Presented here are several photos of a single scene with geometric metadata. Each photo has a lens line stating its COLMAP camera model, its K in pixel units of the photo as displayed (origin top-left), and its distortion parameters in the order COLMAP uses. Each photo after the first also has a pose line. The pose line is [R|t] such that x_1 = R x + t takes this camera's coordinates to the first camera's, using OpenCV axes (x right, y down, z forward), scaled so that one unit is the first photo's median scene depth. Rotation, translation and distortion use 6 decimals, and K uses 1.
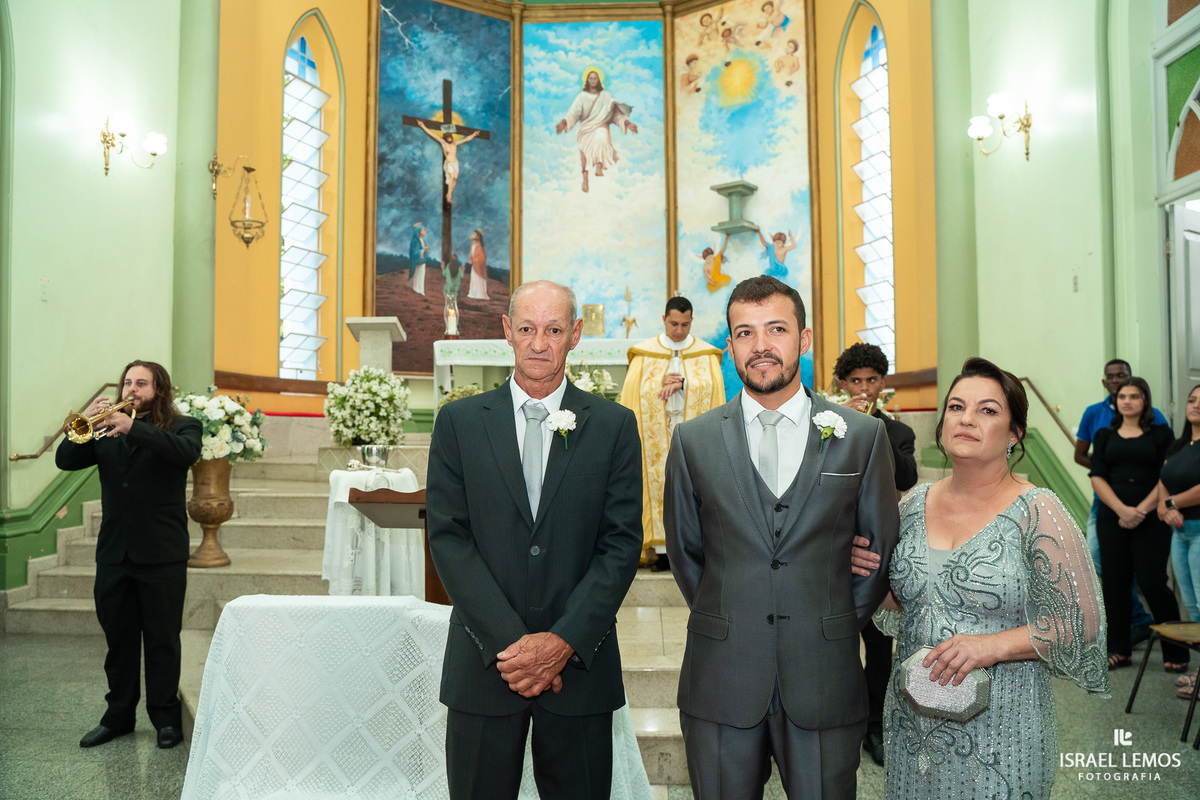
lens RADIAL K [[977.1, 0, 602.1], [0, 977.1, 398.6], [0, 0, 1]] dist [-0.115249, 0.091497]
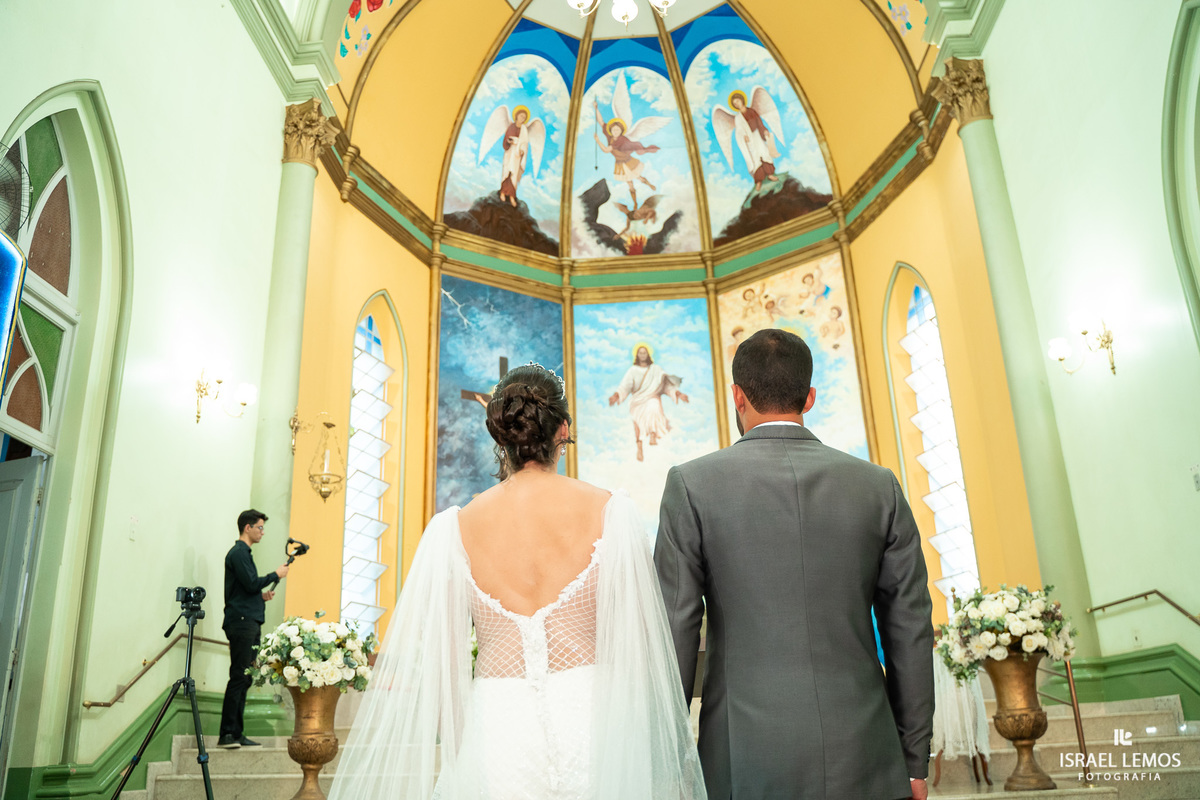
lens RADIAL K [[977.1, 0, 602.5], [0, 977.1, 394.0], [0, 0, 1]] dist [-0.115249, 0.091497]
pose [[0.999352, -0.035508, -0.005947, -0.049045], [0.031868, 0.949282, -0.312806, 0.036691], [0.016752, 0.312413, 0.949799, 0.020414]]
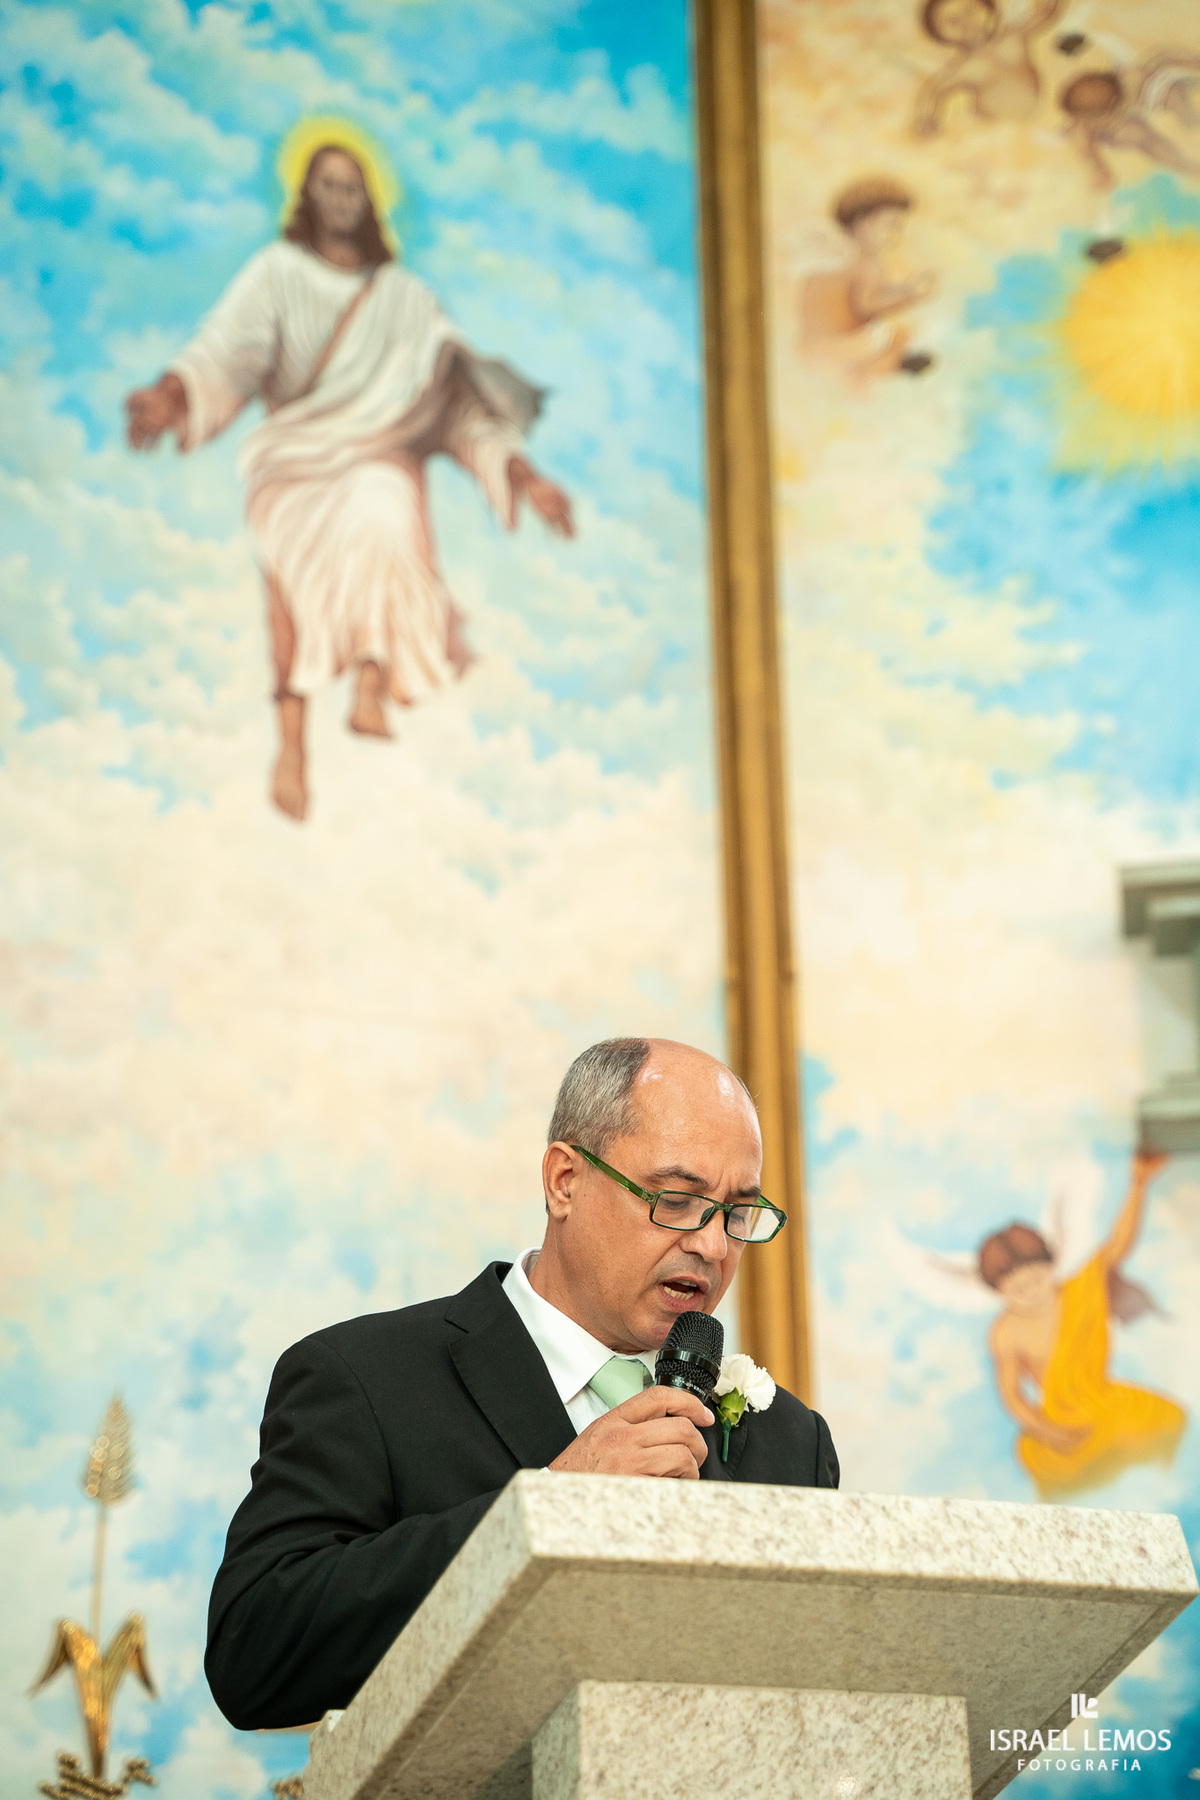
lens RADIAL K [[3406.3, 0, 598.4], [0, 3406.3, 897.3], [0, 0, 1]] dist [0.290802, 0.000000]
pose [[0.875659, 0.140669, 0.461988, -0.240472], [-0.002509, 0.957950, -0.286926, -0.036215], [-0.482923, 0.250090, 0.839190, 0.509775]]
